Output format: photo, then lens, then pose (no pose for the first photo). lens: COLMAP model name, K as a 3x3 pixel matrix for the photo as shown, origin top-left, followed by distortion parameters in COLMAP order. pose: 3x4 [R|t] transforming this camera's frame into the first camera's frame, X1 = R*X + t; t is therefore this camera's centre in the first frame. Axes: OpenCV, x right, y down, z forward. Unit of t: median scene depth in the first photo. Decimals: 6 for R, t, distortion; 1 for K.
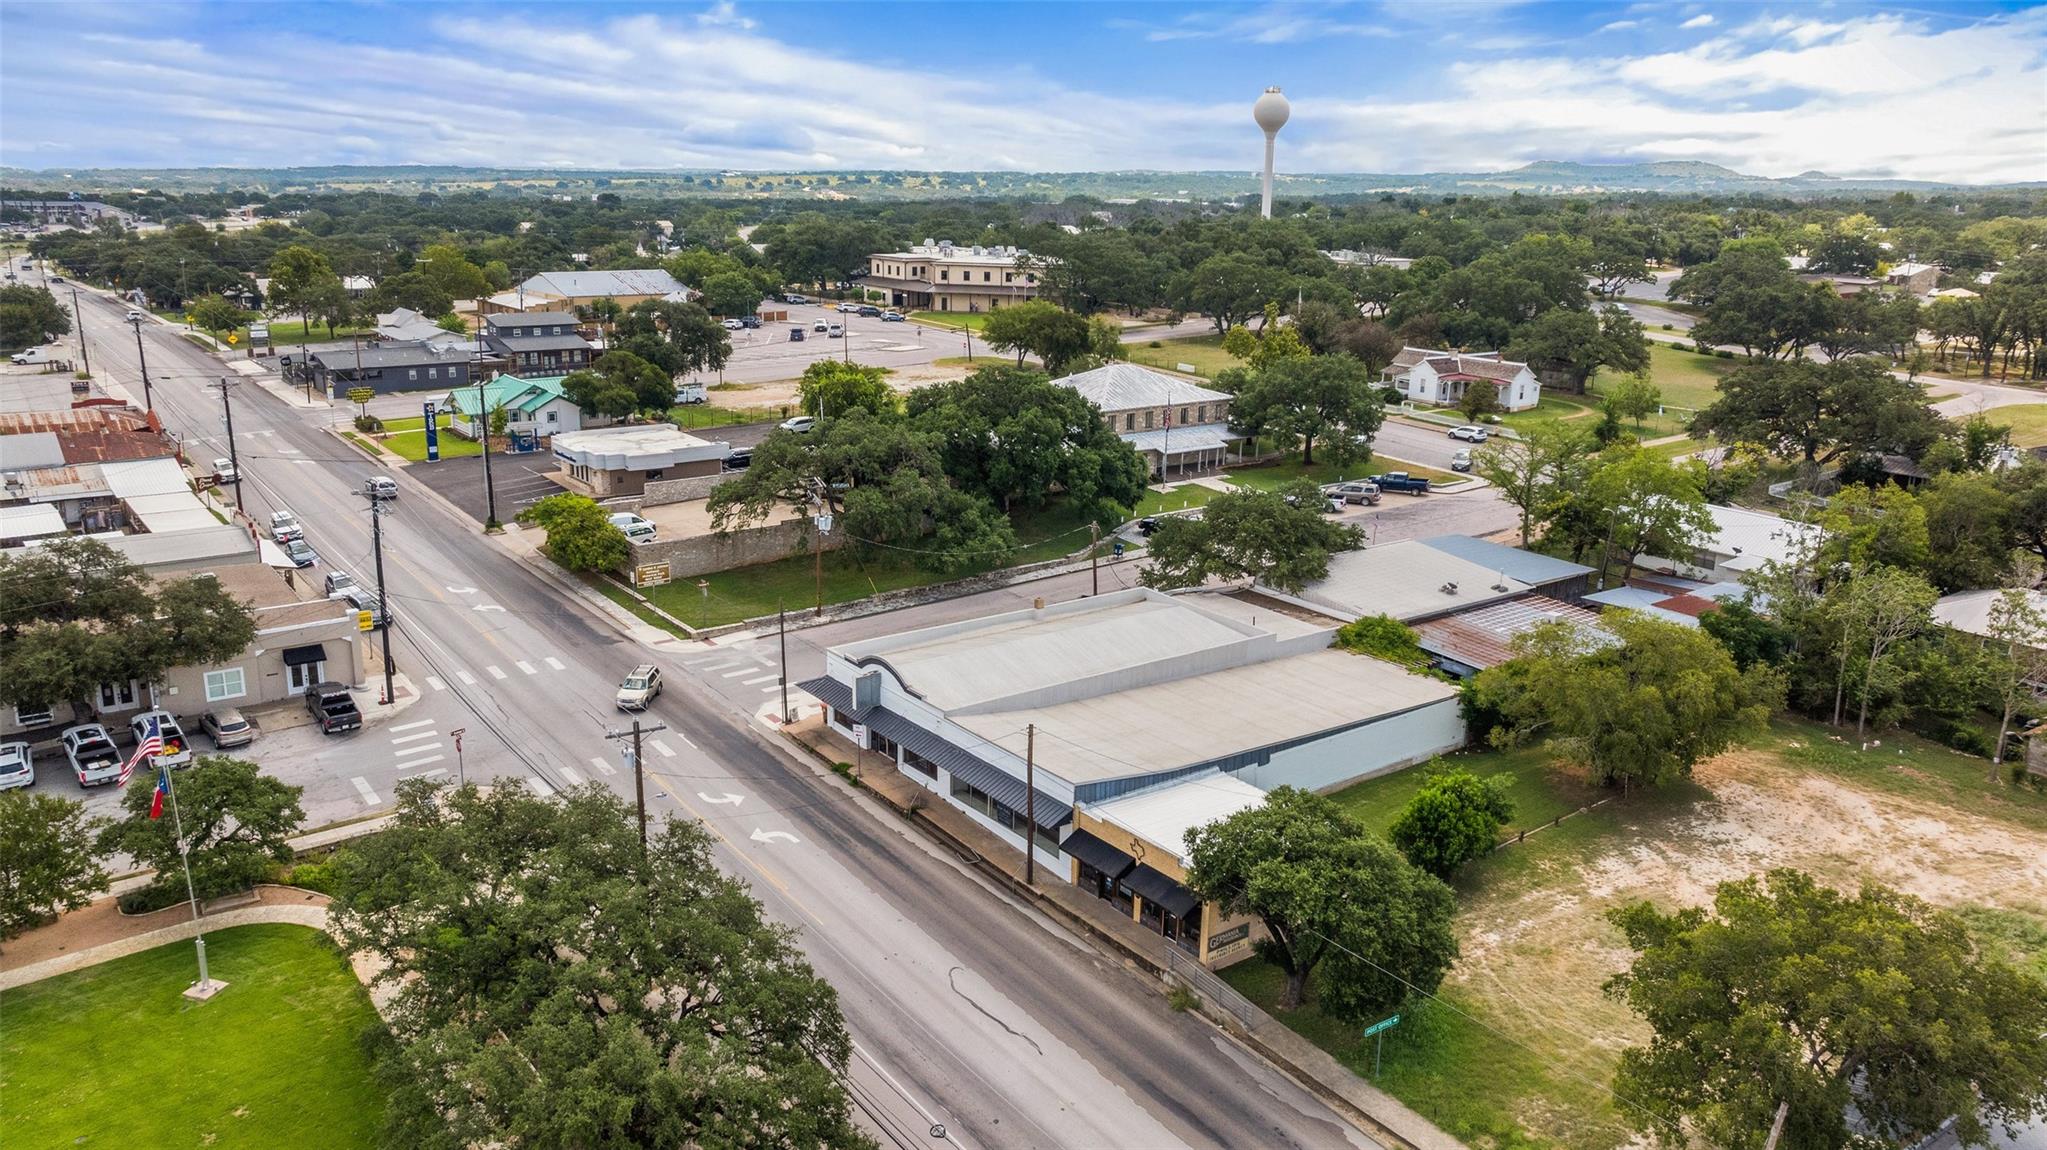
lens RADIAL K [[1468.1, 0, 1023.5], [0, 1468.1, 575.0], [0, 0, 1]] dist [-0.022171, -0.000508]
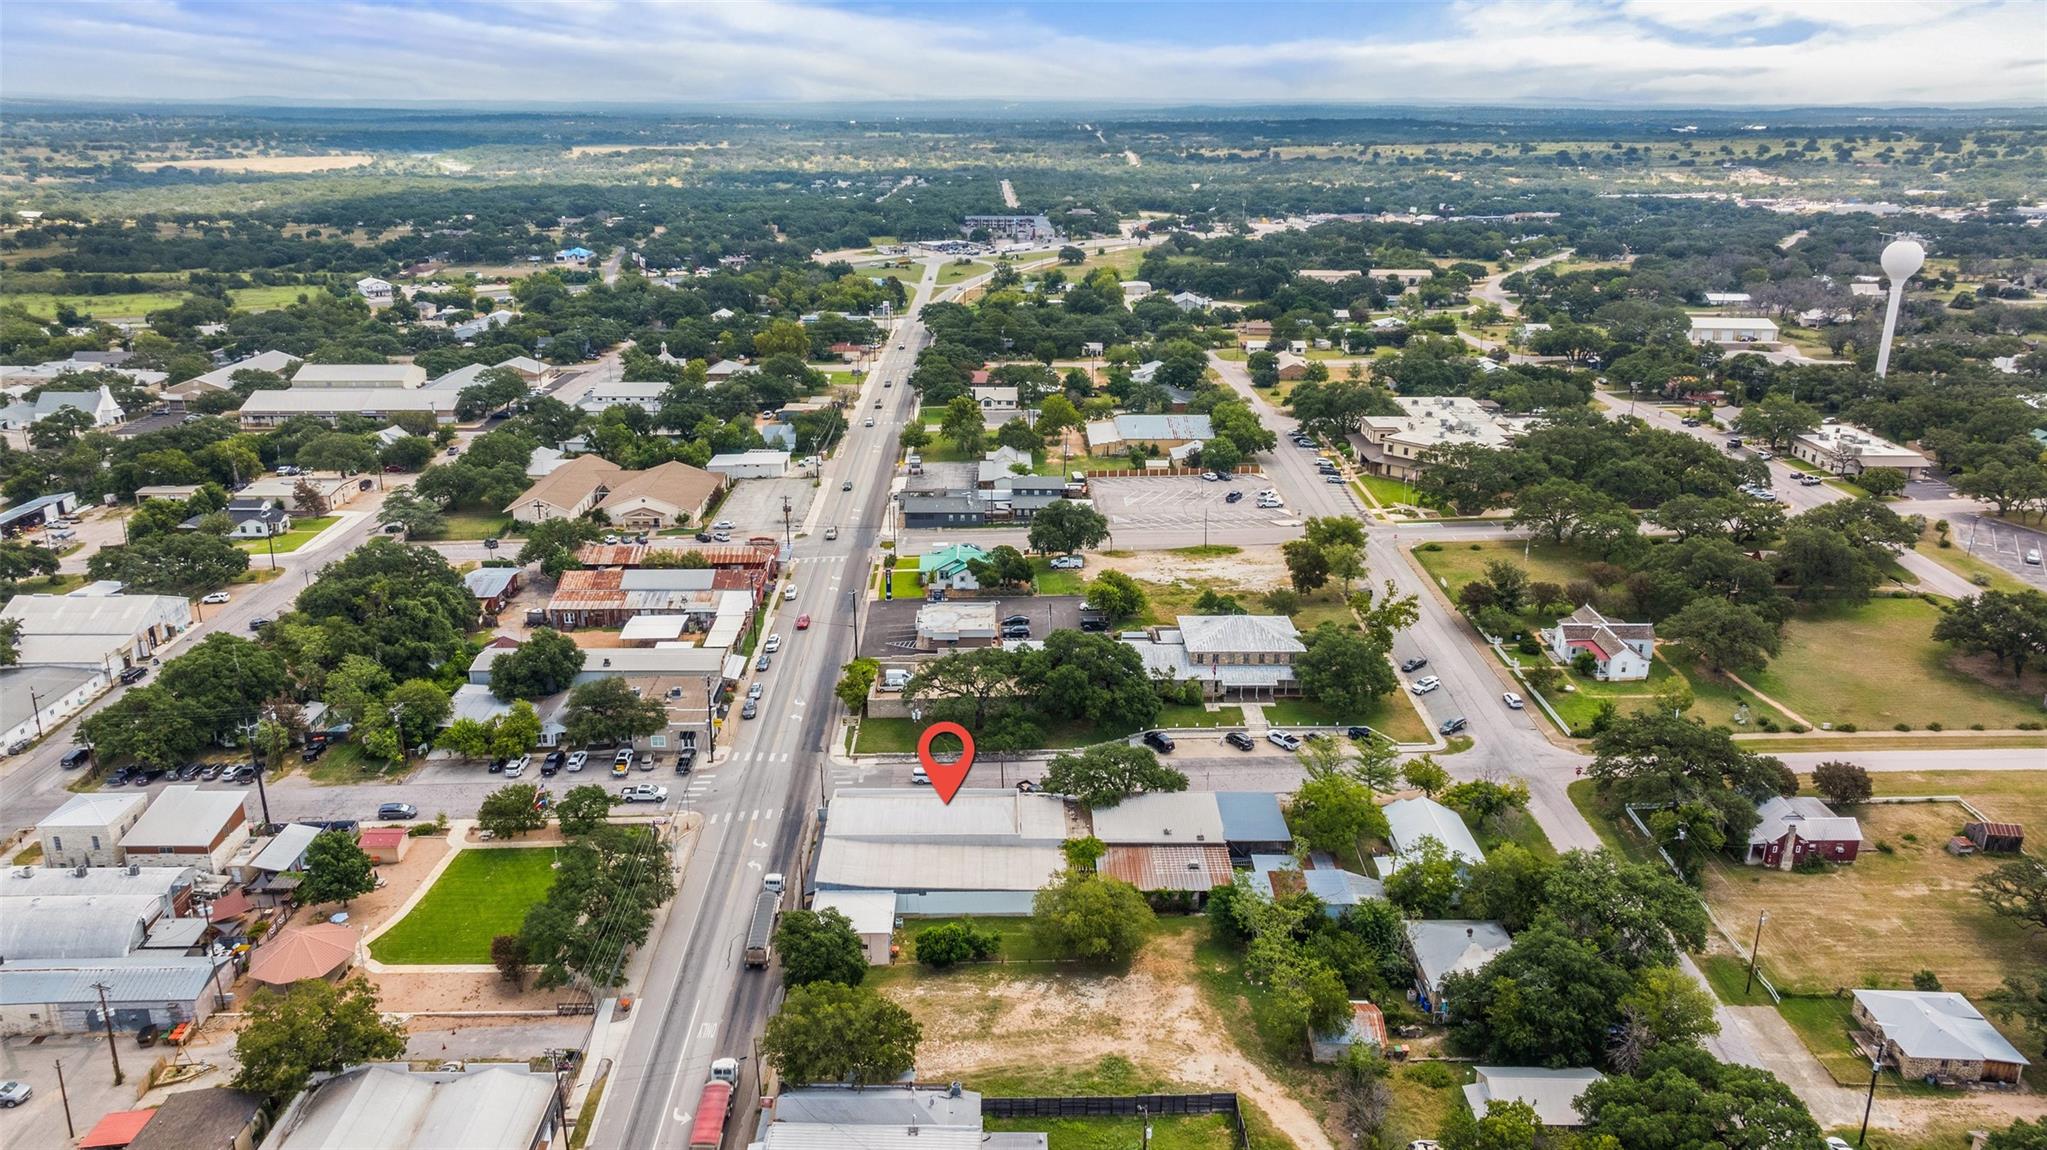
lens RADIAL K [[1449.8, 0, 1023.5], [0, 1449.8, 575.0], [0, 0, 1]] dist [-0.042038, 0.044488]
pose [[0.804513, 0.172038, -0.568473, 0.798943], [-0.142283, 0.985086, 0.096757, -0.323620], [0.576640, 0.003042, 0.816993, -0.404131]]
